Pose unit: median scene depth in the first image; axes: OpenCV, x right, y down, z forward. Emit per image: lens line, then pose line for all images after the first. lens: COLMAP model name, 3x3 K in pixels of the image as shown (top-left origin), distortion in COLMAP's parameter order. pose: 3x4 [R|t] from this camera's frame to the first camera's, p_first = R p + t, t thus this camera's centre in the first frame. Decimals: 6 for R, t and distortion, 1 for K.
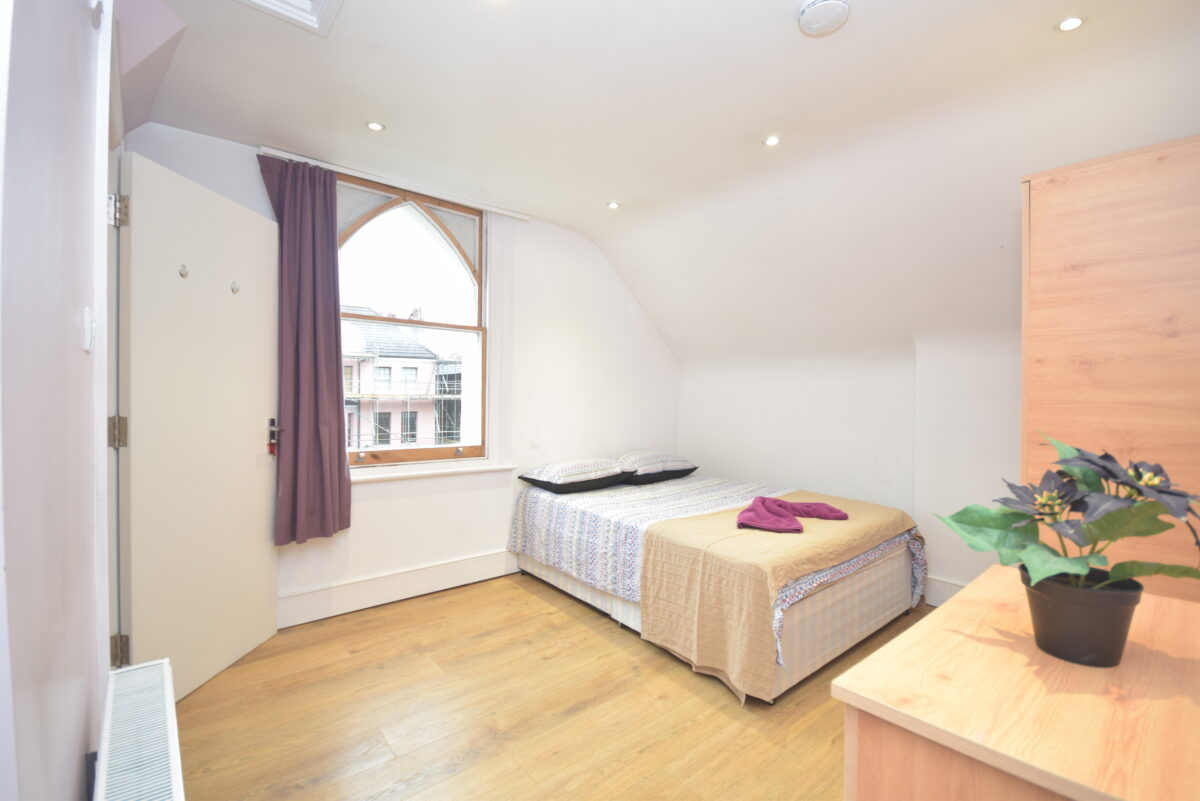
lens RADIAL K [[529.4, 0, 600.0], [0, 529.4, 400.5], [0, 0, 1]] dist [0.002093, 0.000473]
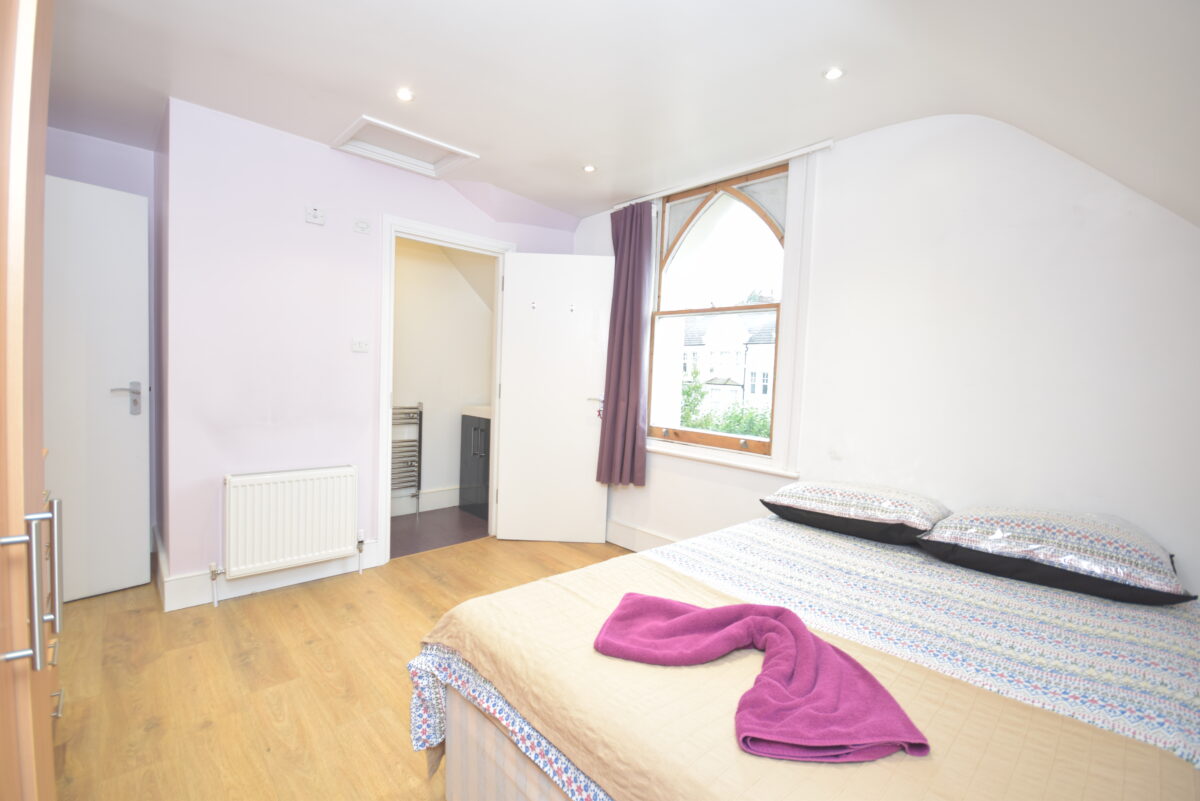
lens RADIAL K [[521.1, 0, 600.0], [0, 521.1, 400.5], [0, 0, 1]] dist [0.003879, -0.013297]
pose [[0.041697, 0.035781, -0.998489, 0.724433], [-0.052326, 0.998065, 0.033580, 0.005103], [0.997759, 0.050847, 0.043489, 0.831506]]
